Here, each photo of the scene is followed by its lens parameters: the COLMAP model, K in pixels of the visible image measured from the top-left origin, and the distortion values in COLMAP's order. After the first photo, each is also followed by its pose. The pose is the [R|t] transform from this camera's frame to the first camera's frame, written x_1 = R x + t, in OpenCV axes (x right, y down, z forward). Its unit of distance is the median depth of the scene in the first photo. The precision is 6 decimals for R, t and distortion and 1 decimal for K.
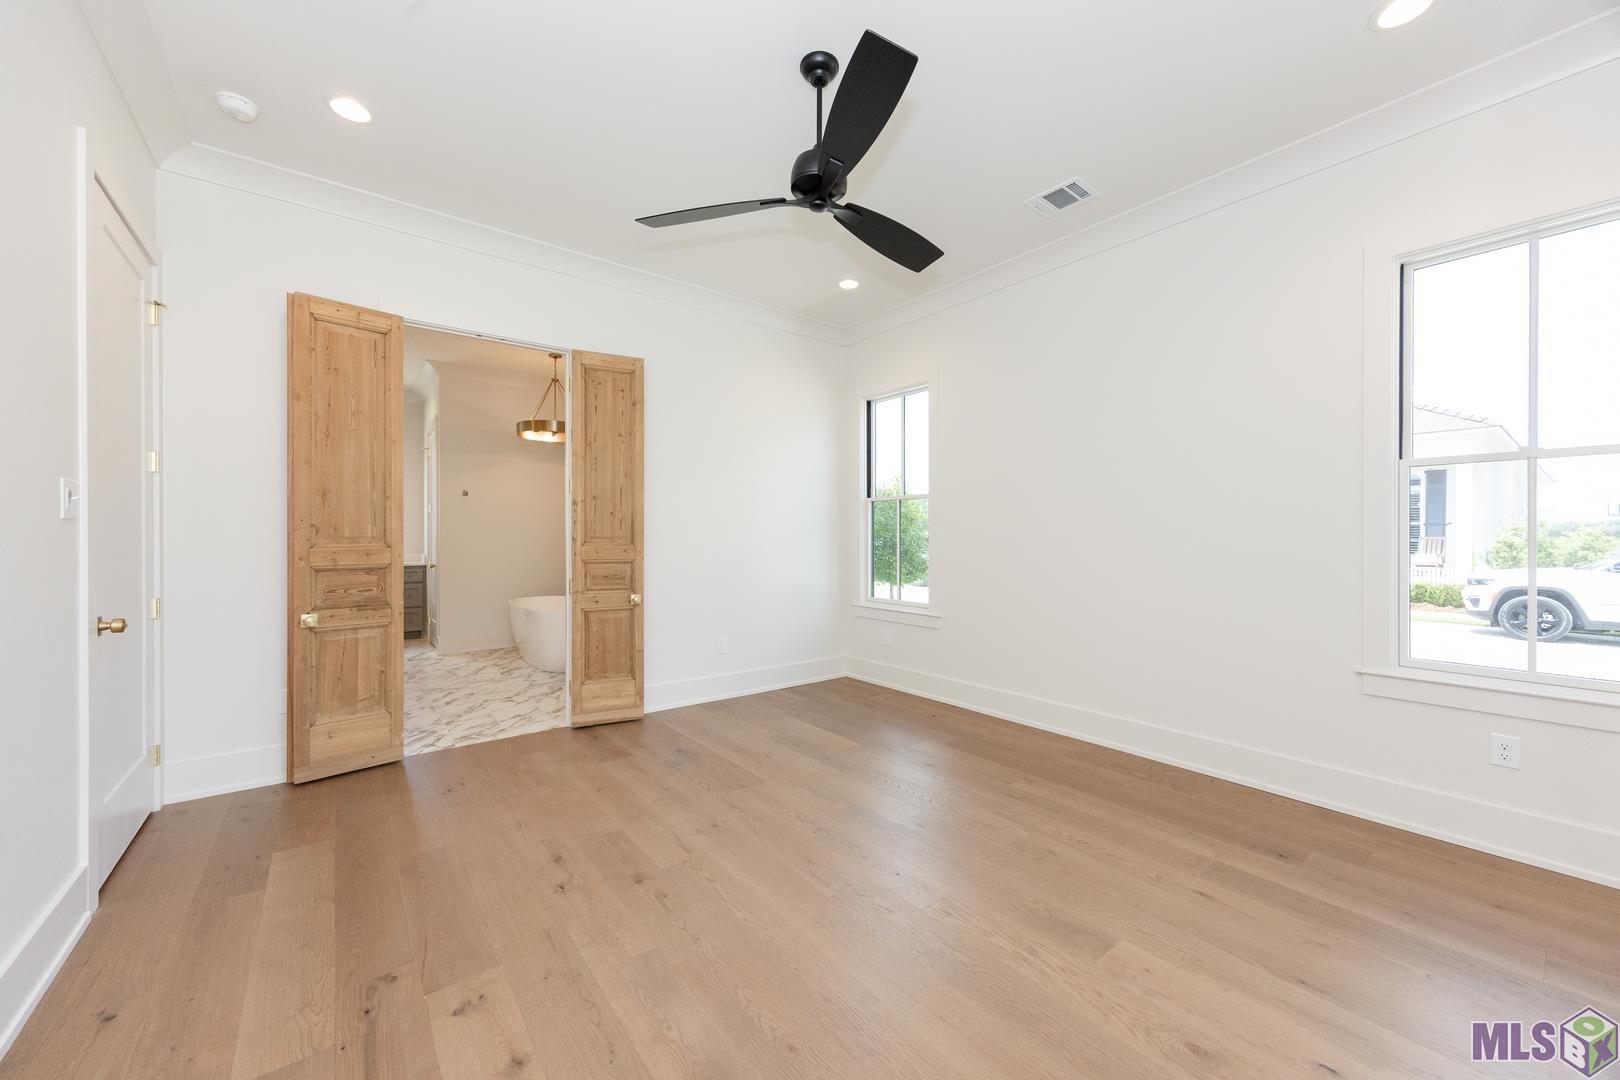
lens RADIAL K [[605.0, 0, 808.4], [0, 605.0, 535.7], [0, 0, 1]] dist [0.012411, -0.002623]
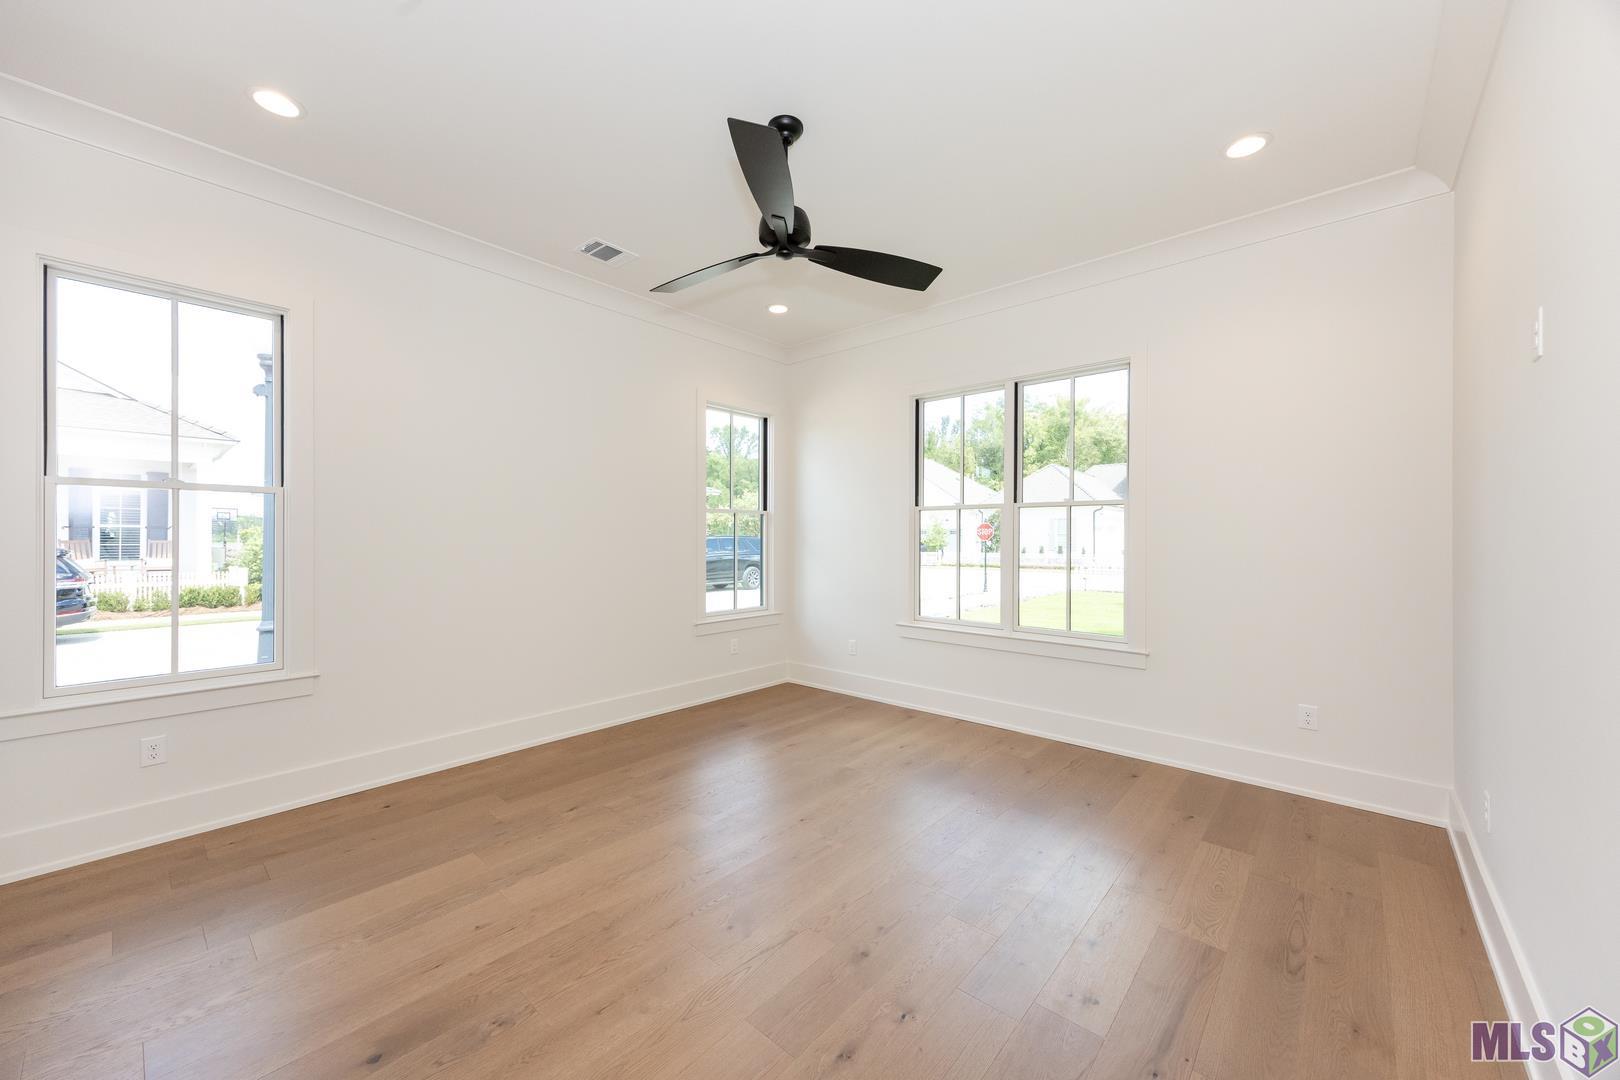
lens RADIAL K [[605.0, 0, 808.4], [0, 605.0, 535.7], [0, 0, 1]] dist [0.012411, -0.002623]
pose [[-0.180863, 0.004685, 0.983497, -0.817191], [-0.003876, 0.999977, -0.005476, -0.027065], [-0.983501, -0.004803, -0.180841, 0.891444]]
